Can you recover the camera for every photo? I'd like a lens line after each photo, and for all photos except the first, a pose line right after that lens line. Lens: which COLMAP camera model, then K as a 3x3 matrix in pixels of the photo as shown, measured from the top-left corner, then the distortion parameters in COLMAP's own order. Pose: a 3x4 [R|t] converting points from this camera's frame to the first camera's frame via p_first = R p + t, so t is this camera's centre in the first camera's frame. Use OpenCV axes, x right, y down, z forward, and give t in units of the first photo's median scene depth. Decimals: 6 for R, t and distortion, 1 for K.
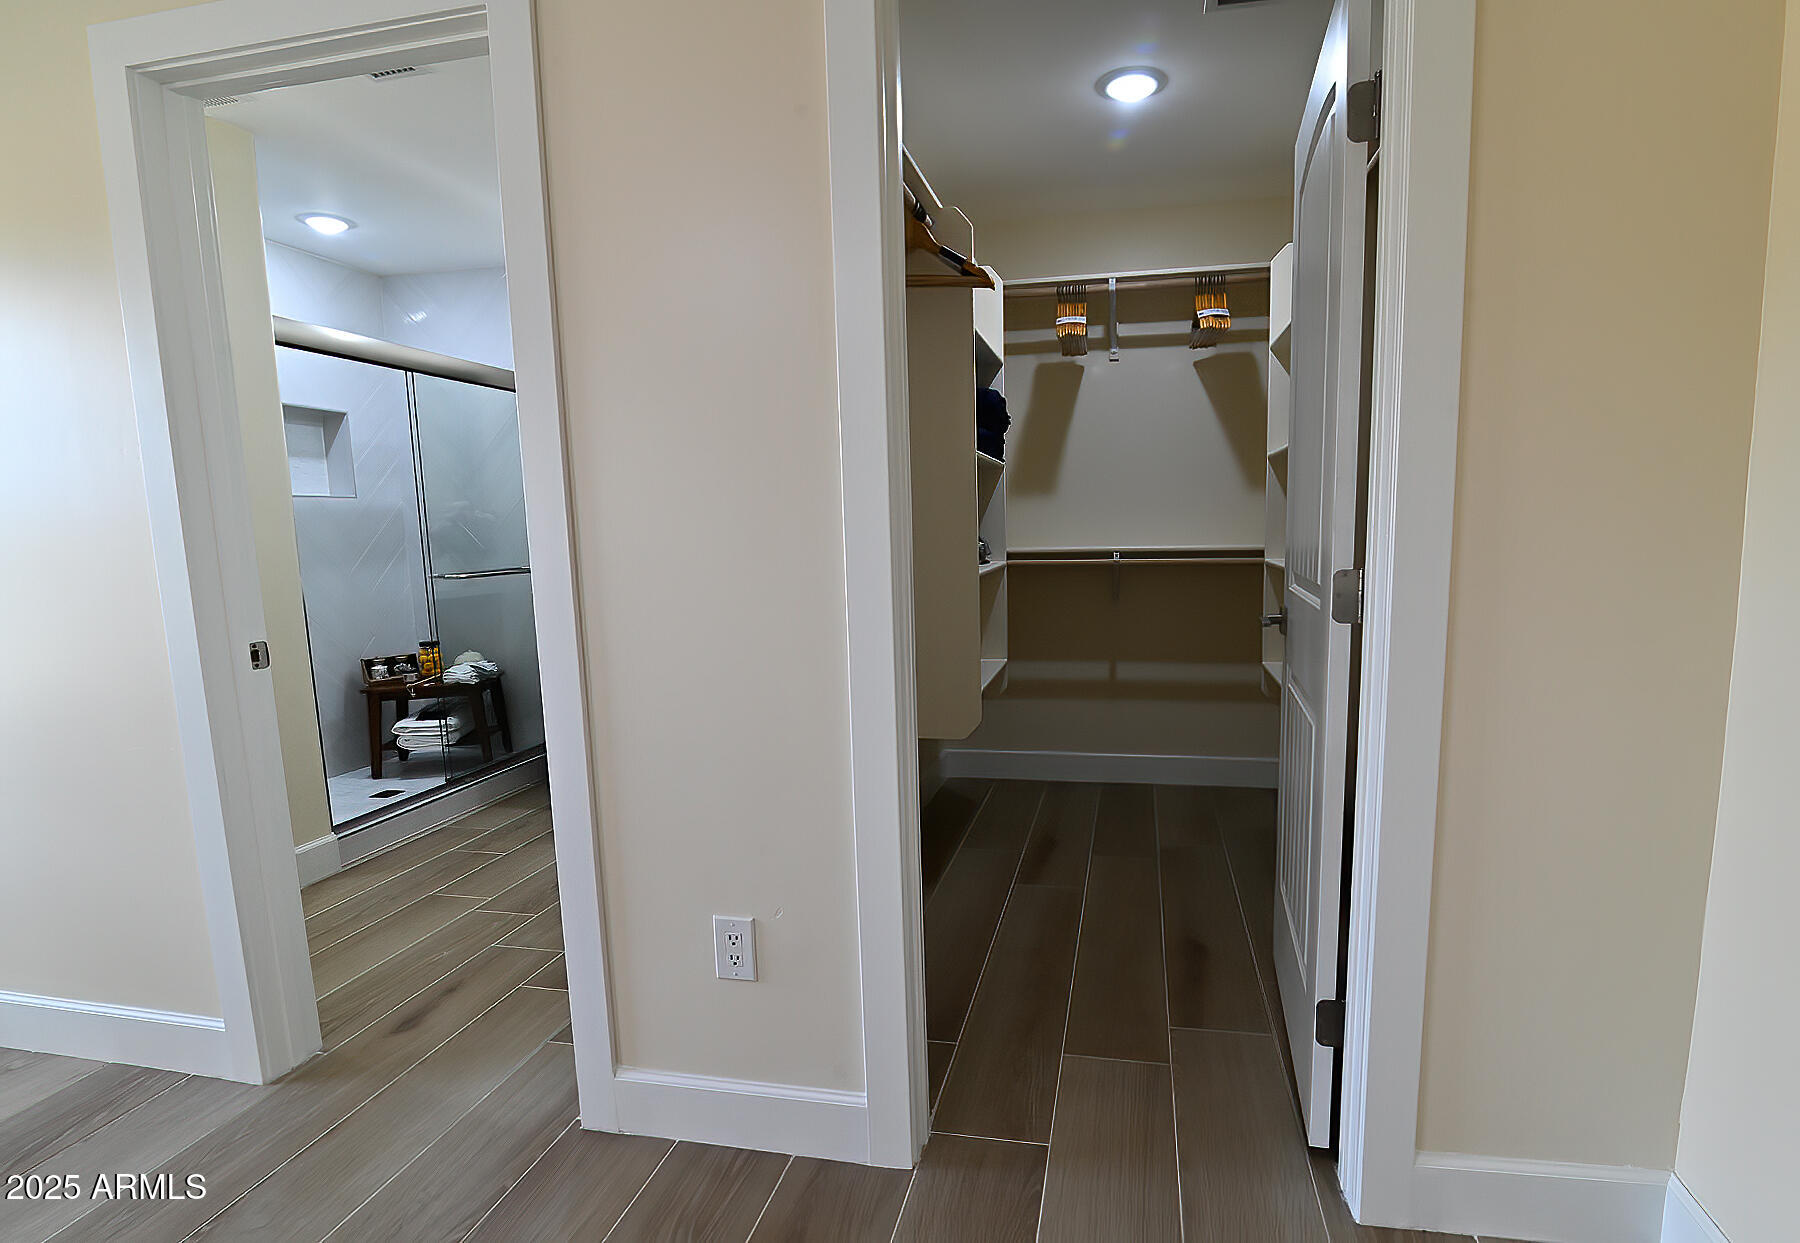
lens RADIAL K [[893.3, 0, 960.7], [0, 893.3, 657.0], [0, 0, 1]] dist [-0.014135, -0.000200]
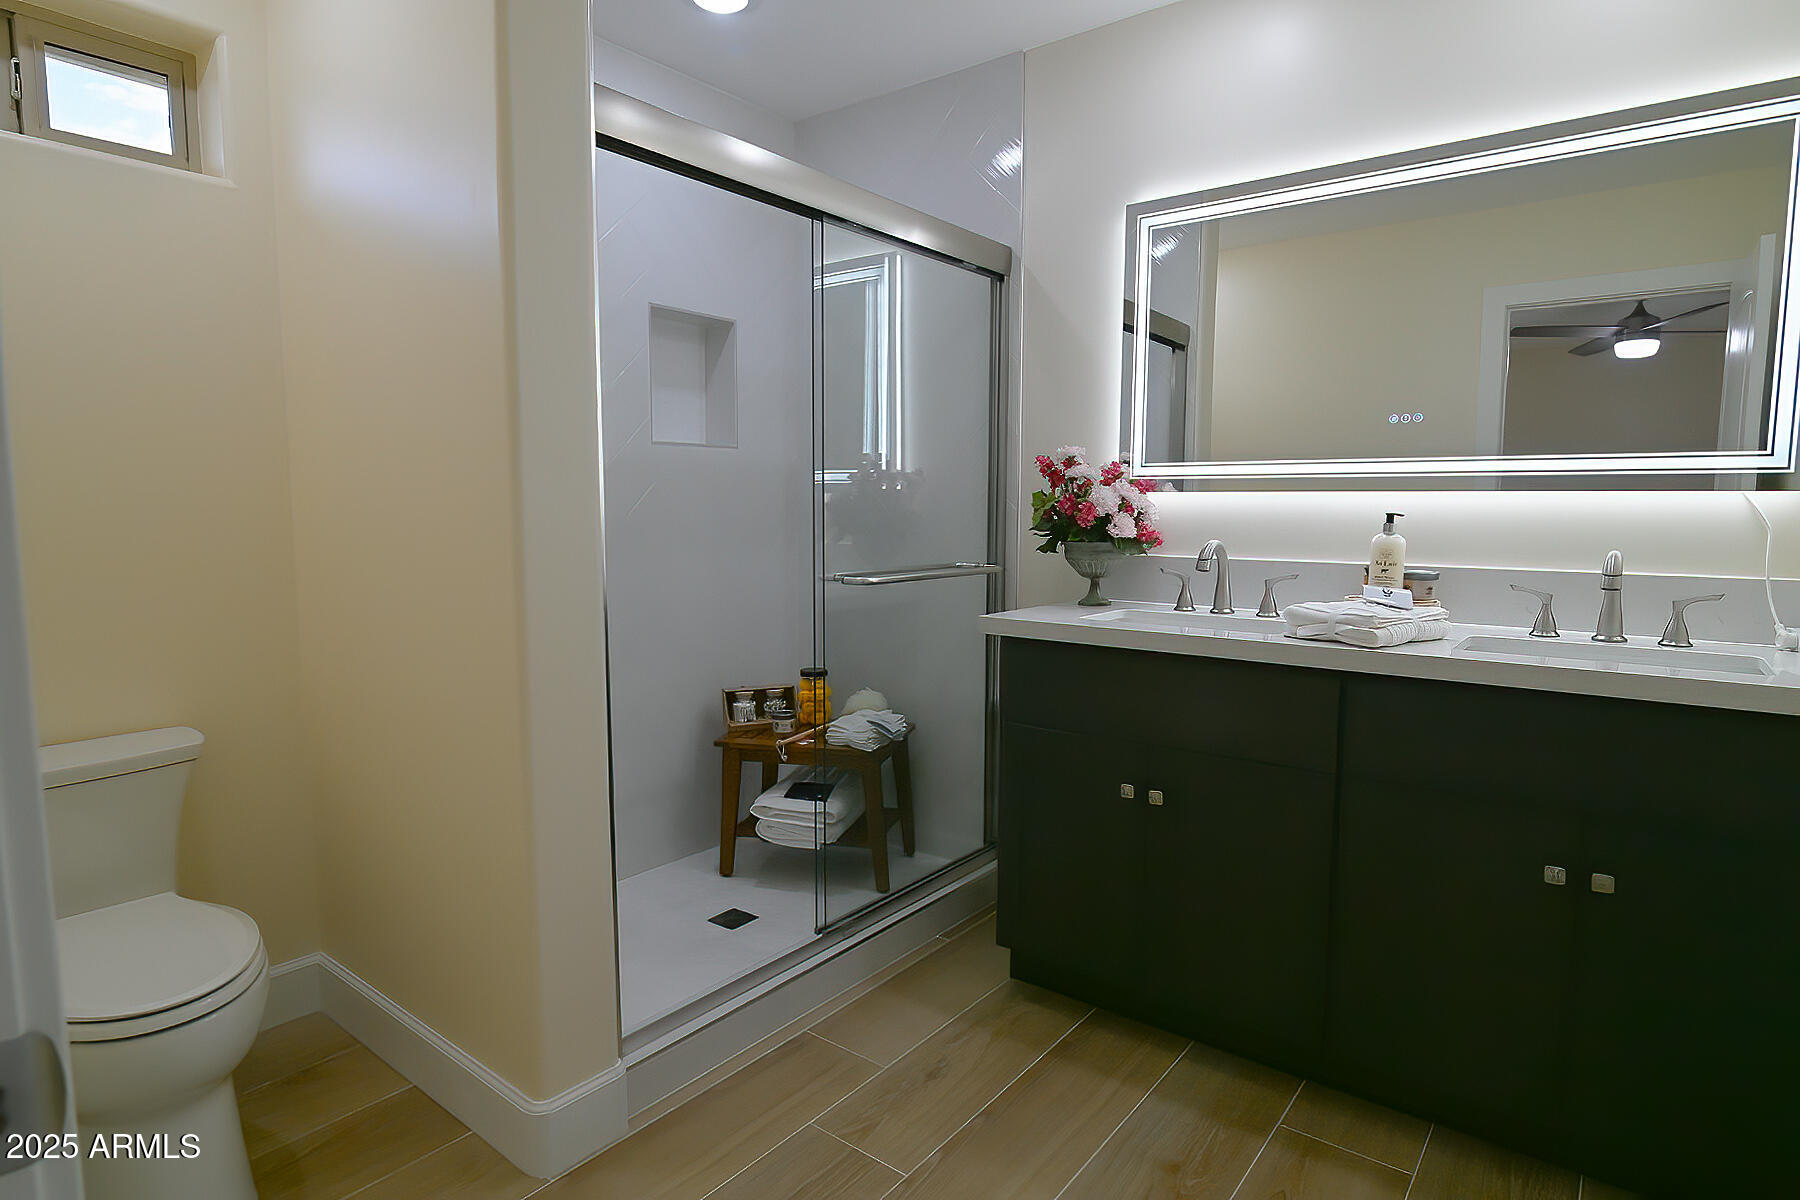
lens RADIAL K [[984.0, 0, 902.6], [0, 984.0, 603.5], [0, 0, 1]] dist [-0.003298, -0.000147]
pose [[0.893936, 0.064723, -0.443497, -0.254875], [-0.080764, 0.996582, -0.017353, -0.065691], [0.440858, 0.051331, 0.896108, 0.434126]]
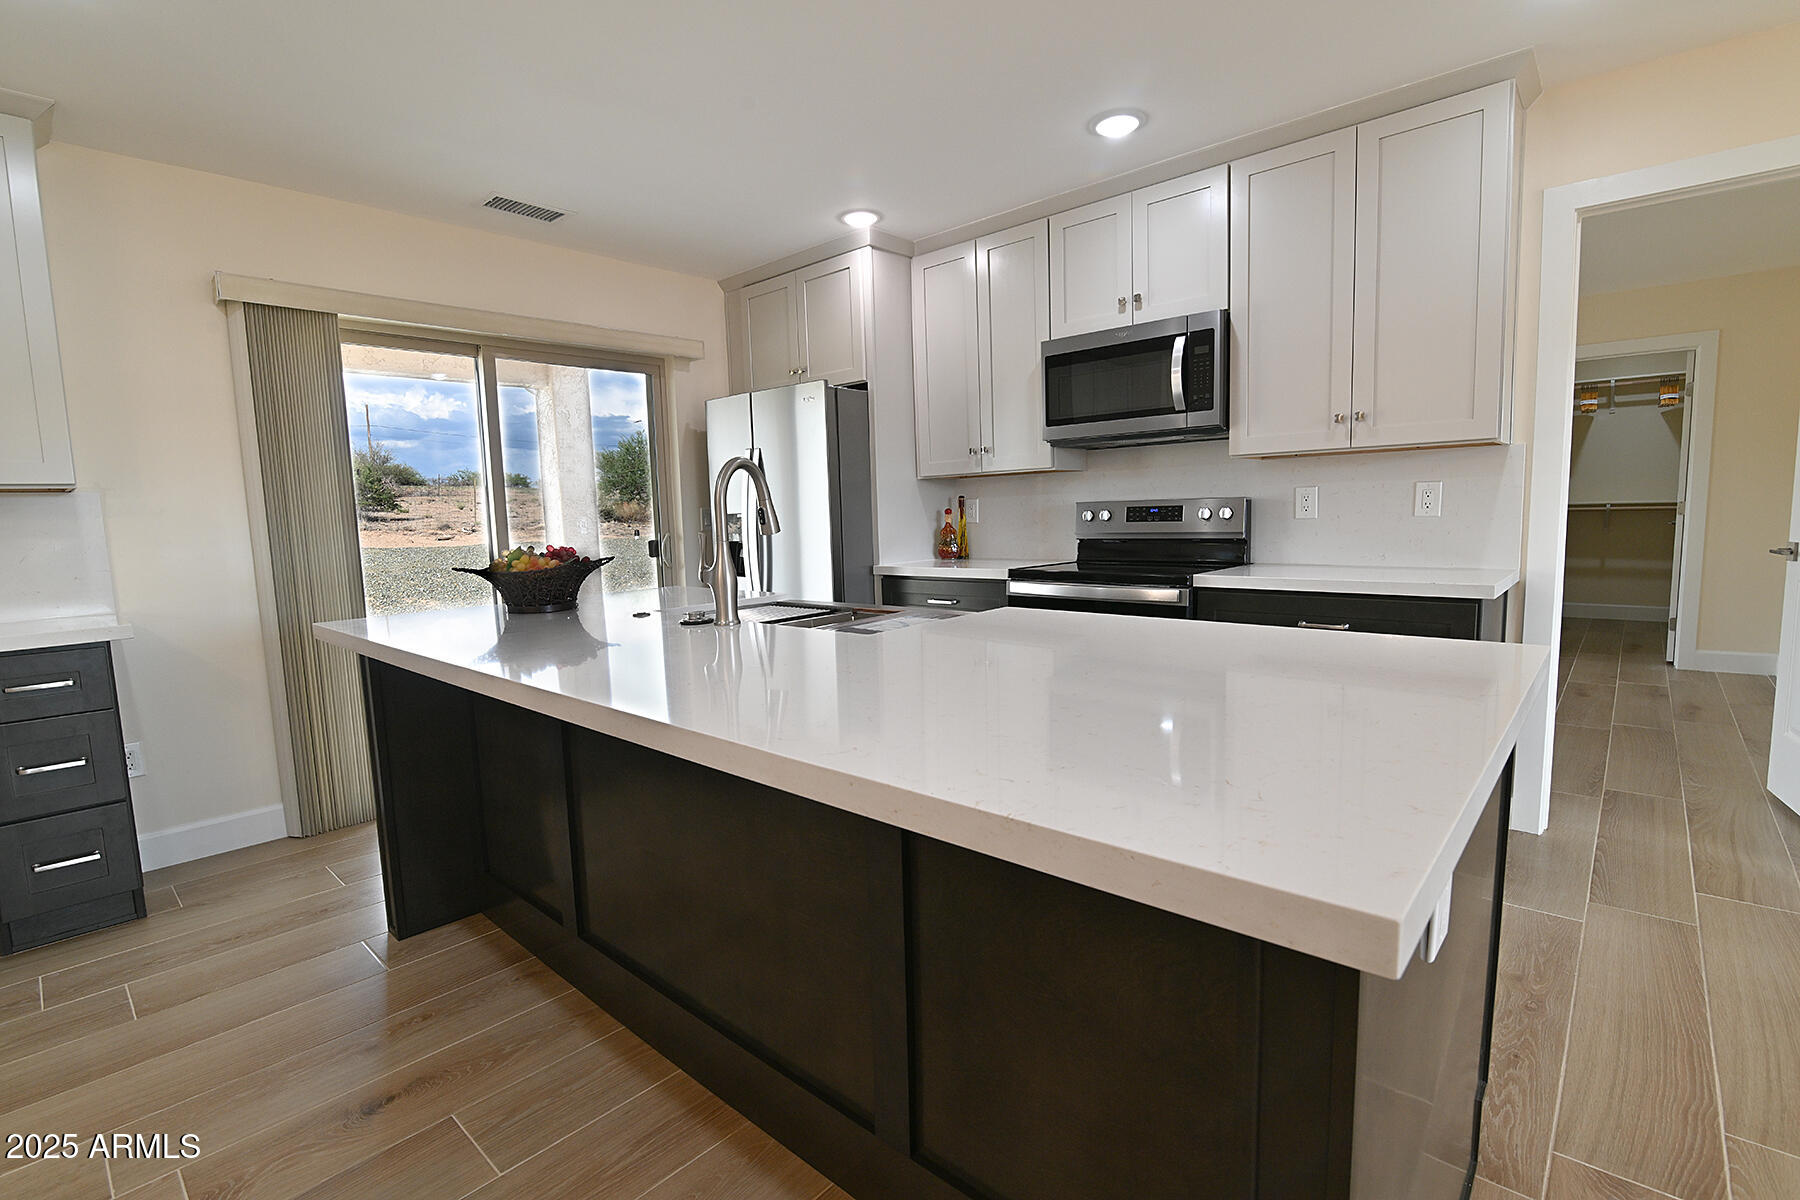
lens RADIAL K [[824.6, 0, 894.3], [0, 824.6, 604.0], [0, 0, 1]] dist [-0.020894, 0.001467]
pose [[0.854902, 0.050267, -0.516349, -0.260080], [-0.054297, 0.998498, 0.007306, 0.191151], [0.515941, 0.021790, 0.856347, -1.472980]]
